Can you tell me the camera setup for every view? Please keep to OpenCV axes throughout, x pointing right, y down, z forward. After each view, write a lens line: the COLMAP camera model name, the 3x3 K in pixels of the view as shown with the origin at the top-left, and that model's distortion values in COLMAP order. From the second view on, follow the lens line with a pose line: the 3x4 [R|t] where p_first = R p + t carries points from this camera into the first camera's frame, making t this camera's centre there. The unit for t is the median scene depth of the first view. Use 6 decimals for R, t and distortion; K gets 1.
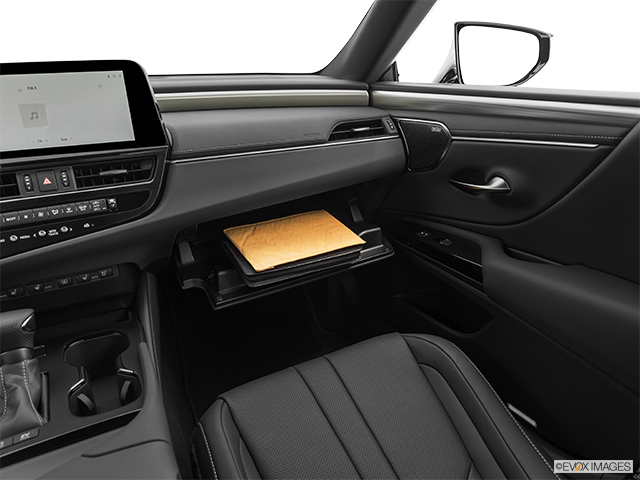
lens RADIAL K [[481.6, 0, 343.5], [0, 481.6, 244.0], [0, 0, 1]] dist [-0.018317, 0.019055]
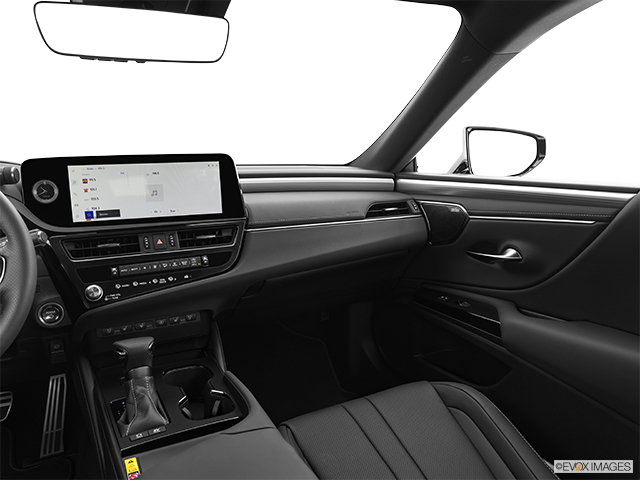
lens RADIAL K [[481.6, 0, 299.0], [0, 481.6, 242.1], [0, 0, 1]] dist [-0.018317, 0.019055]
pose [[0.997978, 0.020943, -0.060016, -0.149006], [-0.031333, 0.983568, -0.177796, 0.082882], [0.055307, 0.179317, 0.982235, -0.240586]]
